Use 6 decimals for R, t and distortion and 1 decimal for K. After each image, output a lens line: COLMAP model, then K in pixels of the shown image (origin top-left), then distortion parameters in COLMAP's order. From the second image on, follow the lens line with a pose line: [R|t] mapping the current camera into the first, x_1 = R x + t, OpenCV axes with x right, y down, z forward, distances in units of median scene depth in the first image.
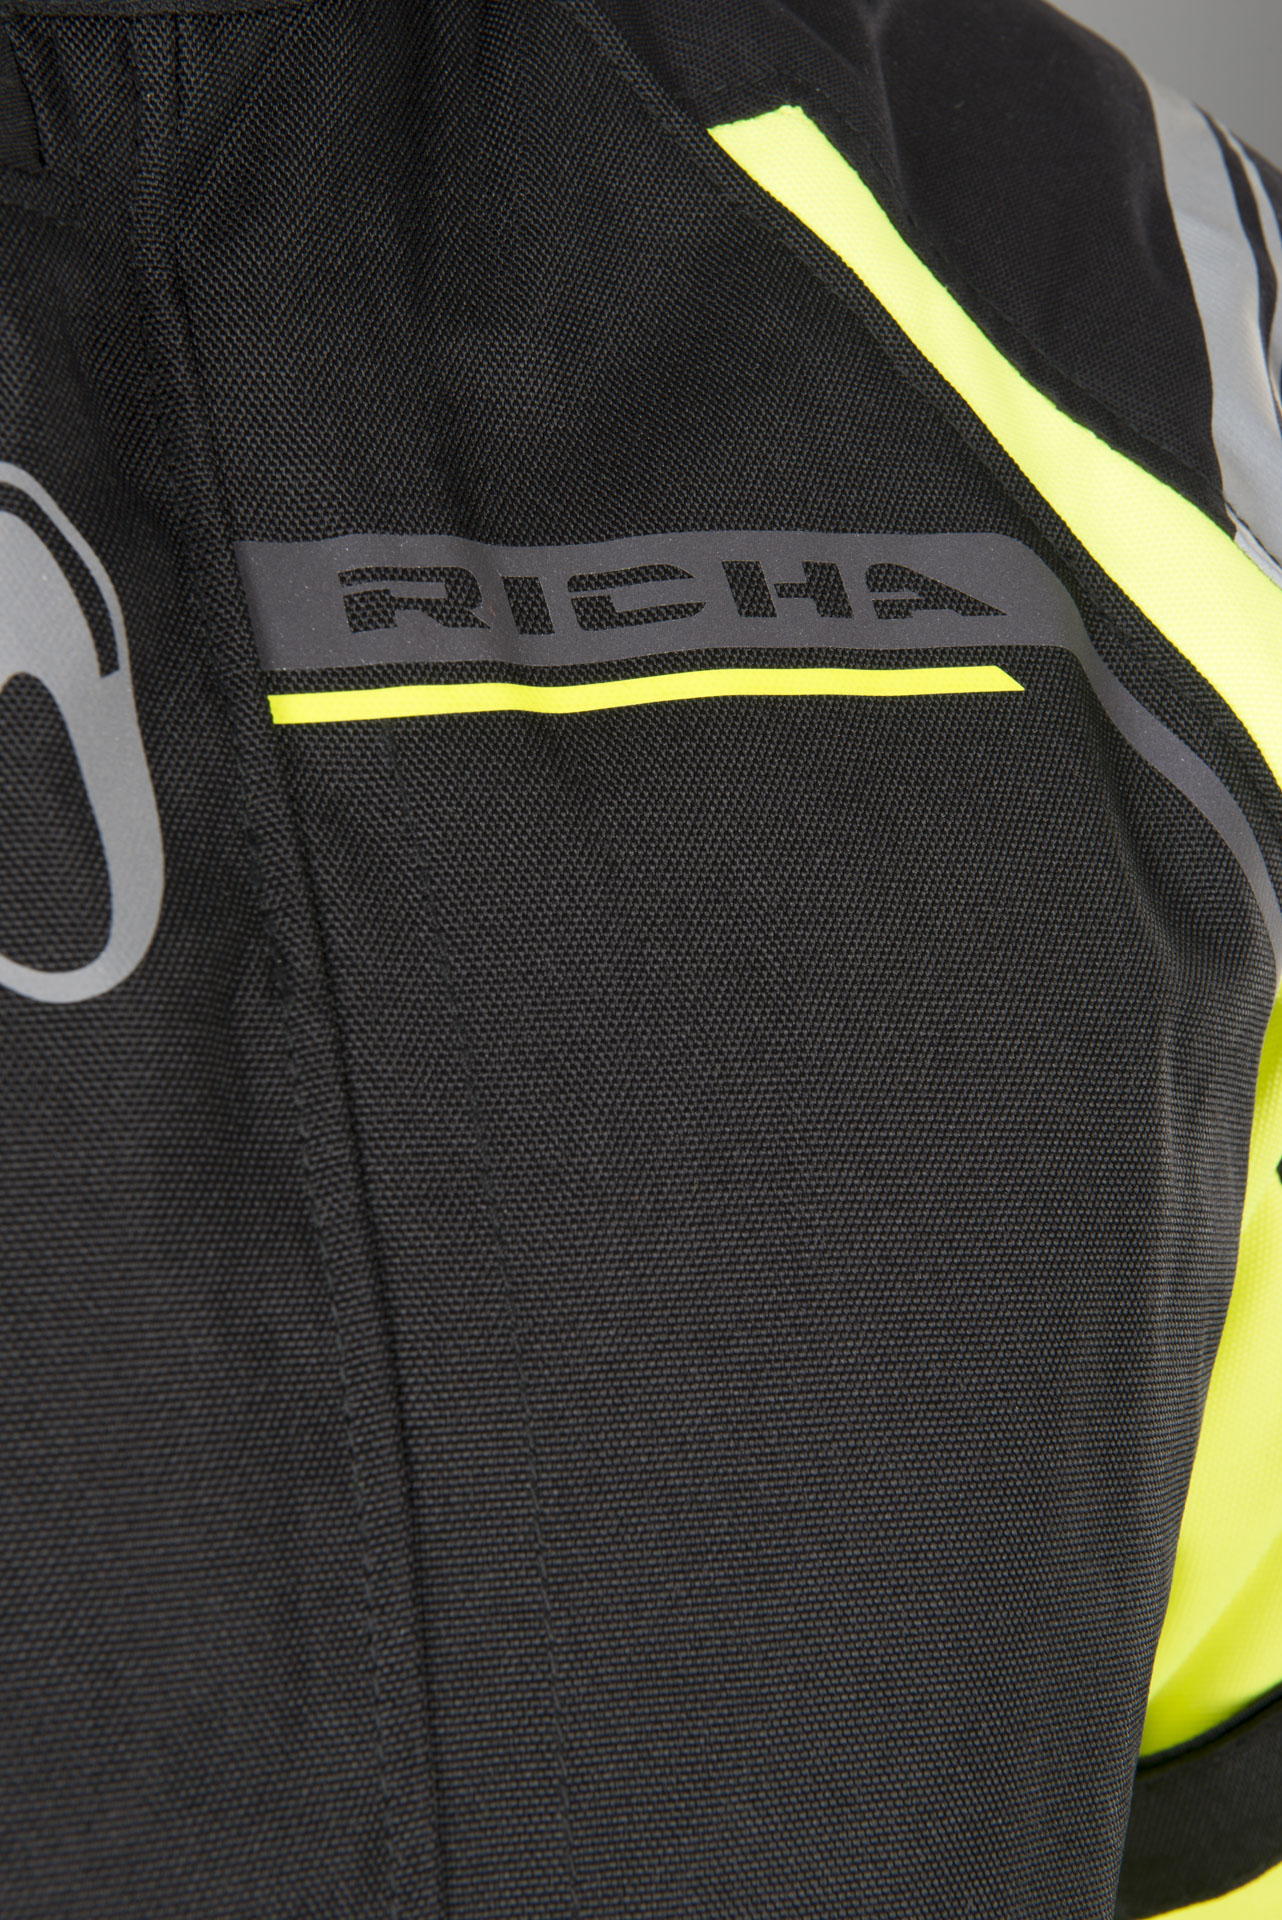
lens RADIAL K [[3680.9, 0, 635.1], [0, 3680.9, 954.2], [0, 0, 1]] dist [0.127255, 0.000000]
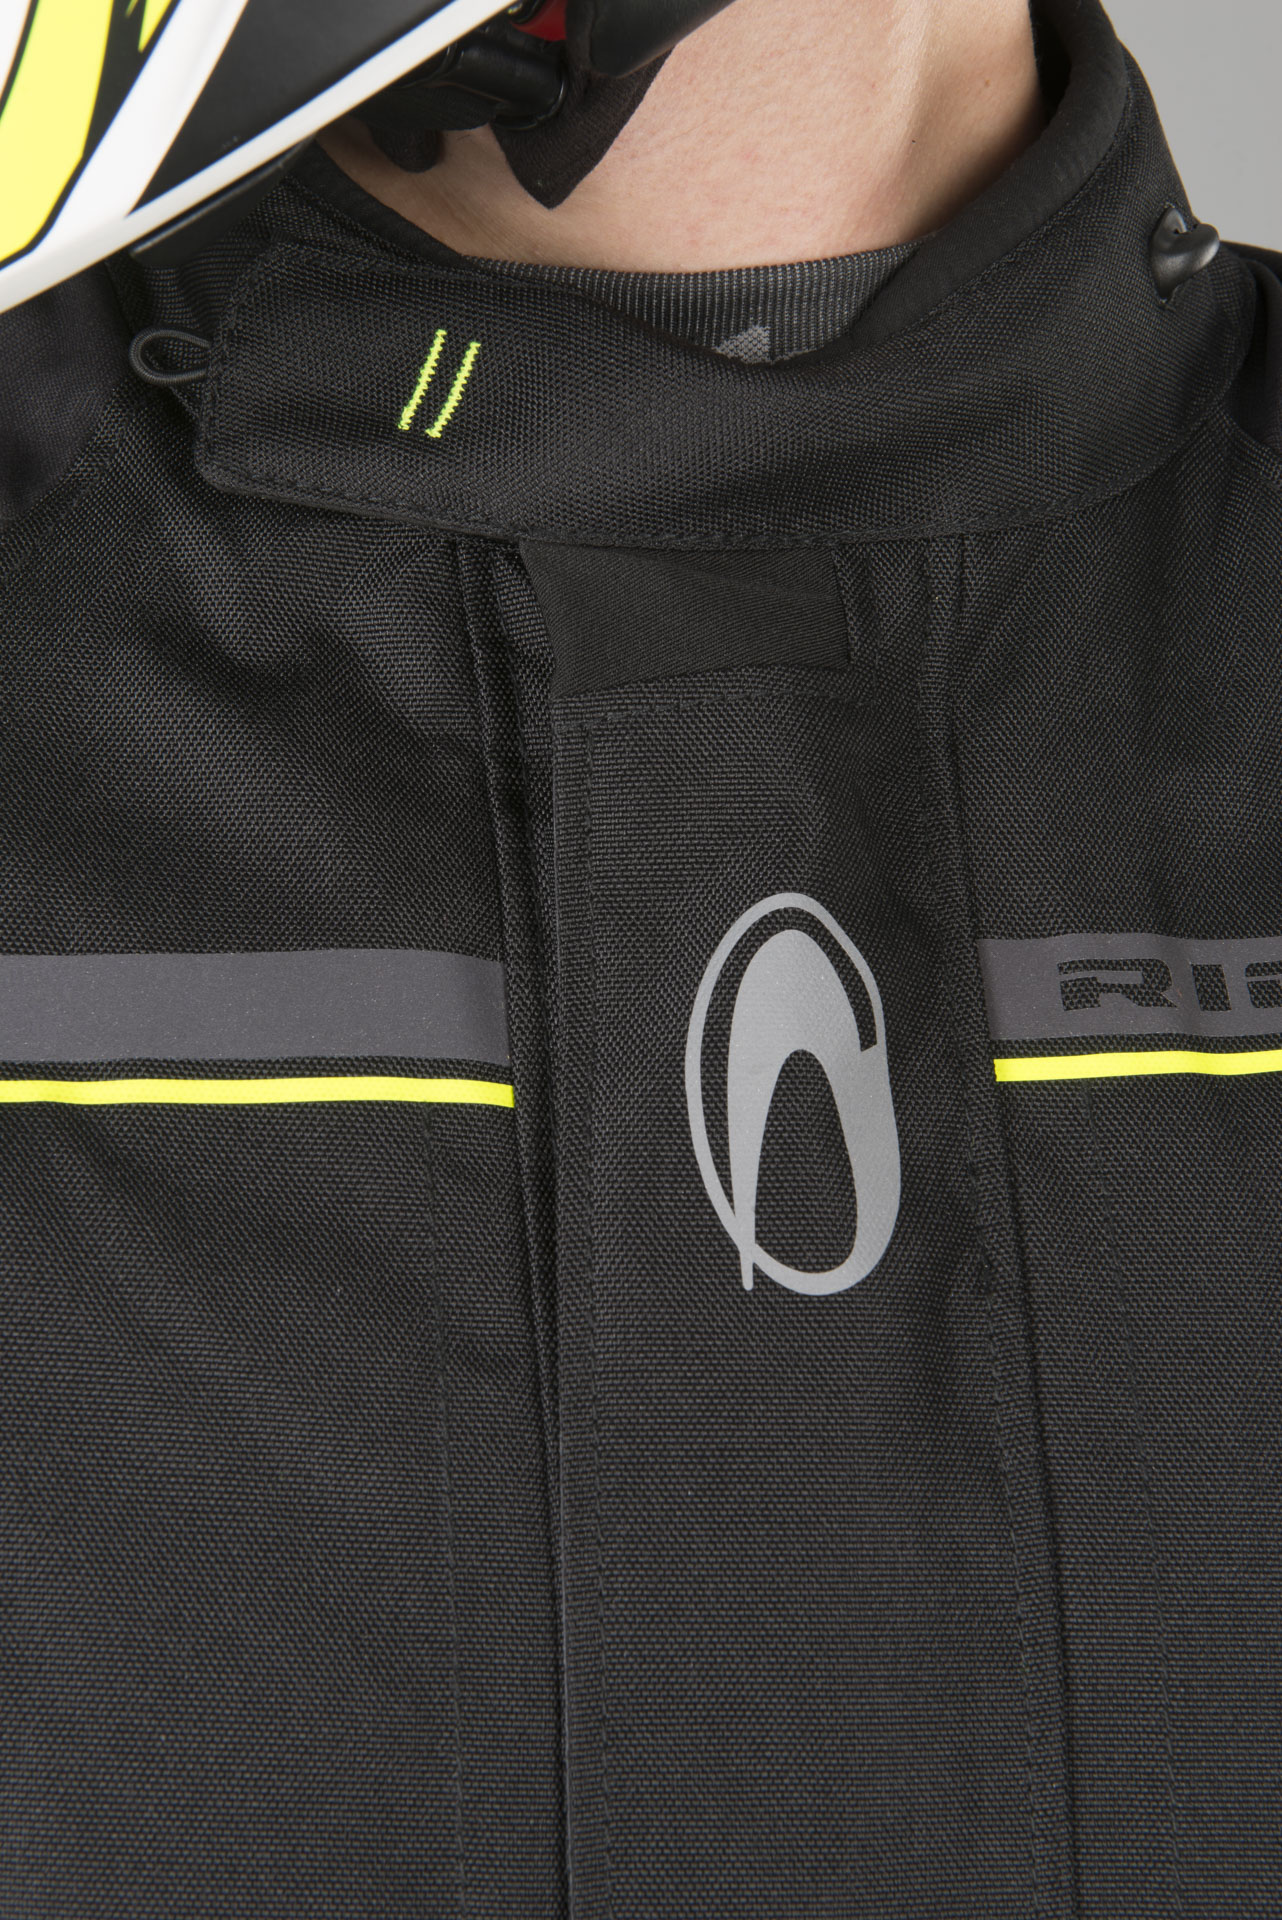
lens RADIAL K [[3663.4, 0, 637.7], [0, 3663.4, 966.6], [0, 0, 1]] dist [0.186539, 0.000000]
pose [[0.950425, 0.035395, -0.308934, 0.187560], [-0.036217, 0.999339, 0.003075, -0.104439], [0.308839, 0.008266, 0.951079, -0.298638]]
